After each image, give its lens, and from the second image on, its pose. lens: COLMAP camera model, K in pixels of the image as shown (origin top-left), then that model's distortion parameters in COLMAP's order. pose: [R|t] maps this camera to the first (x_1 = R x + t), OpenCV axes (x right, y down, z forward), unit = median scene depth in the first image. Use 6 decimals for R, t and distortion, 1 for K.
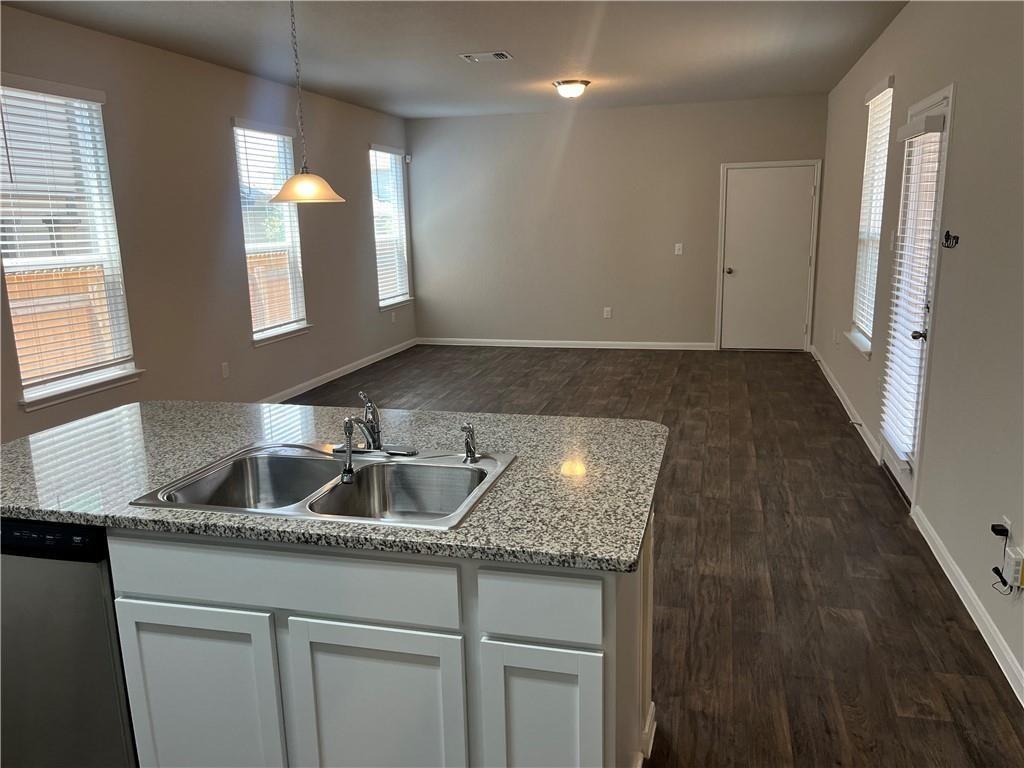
lens RADIAL K [[756.3, 0, 517.1], [0, 756.3, 387.3], [0, 0, 1]] dist [0.068265, -0.083807]
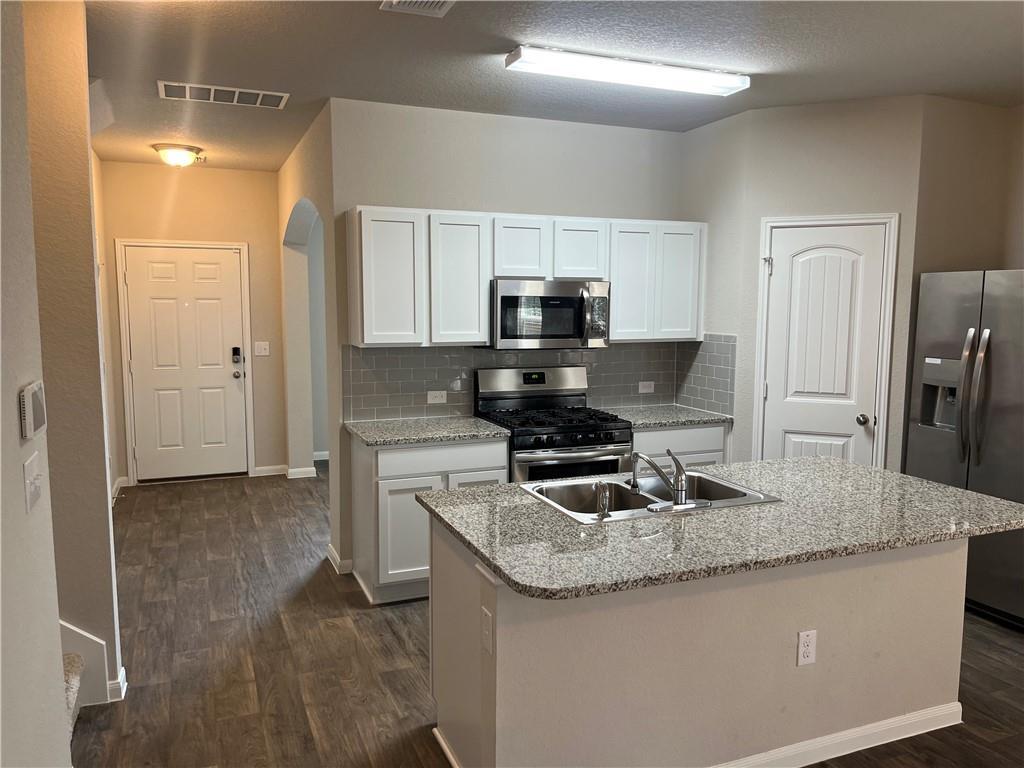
lens RADIAL K [[756.3, 0, 517.1], [0, 756.3, 387.3], [0, 0, 1]] dist [0.068265, -0.083807]
pose [[-0.788916, 0.062822, -0.611281, 0.475019], [-0.144957, 0.947662, 0.284472, -0.318566], [0.597159, 0.313034, -0.738519, 1.338250]]
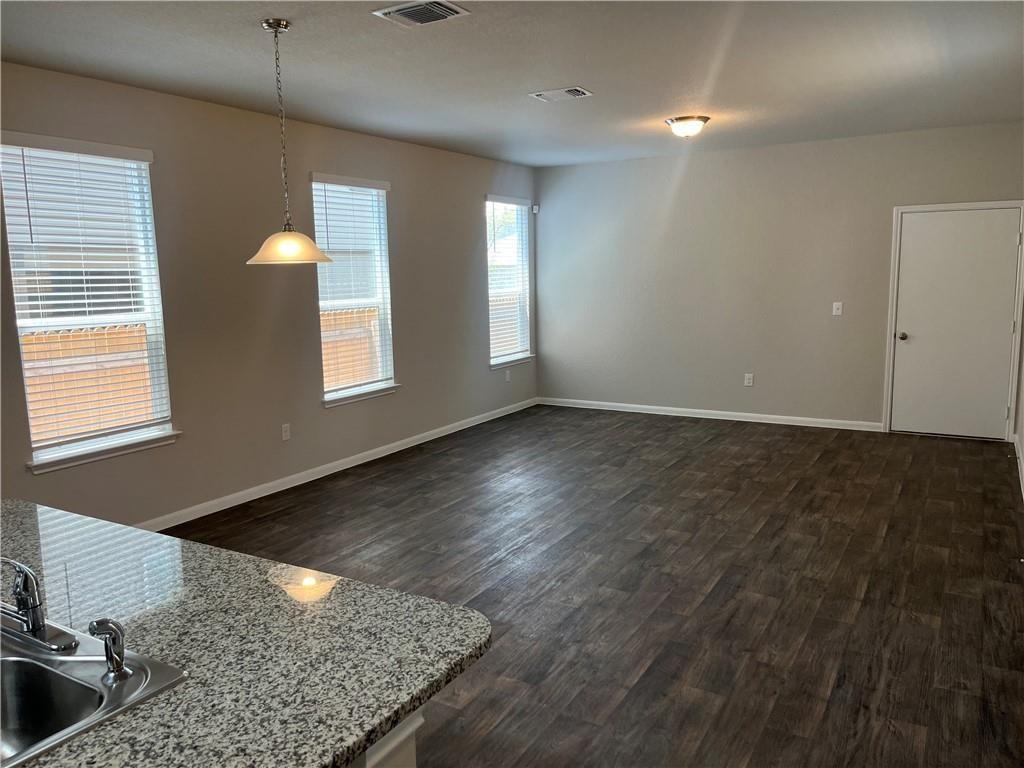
lens RADIAL K [[756.3, 0, 517.1], [0, 756.3, 387.3], [0, 0, 1]] dist [0.068265, -0.083807]
pose [[0.961999, 0.043787, -0.269520, 0.147427], [-0.059431, 0.996972, -0.050157, -0.046367], [0.266507, 0.064269, 0.961688, 0.151013]]
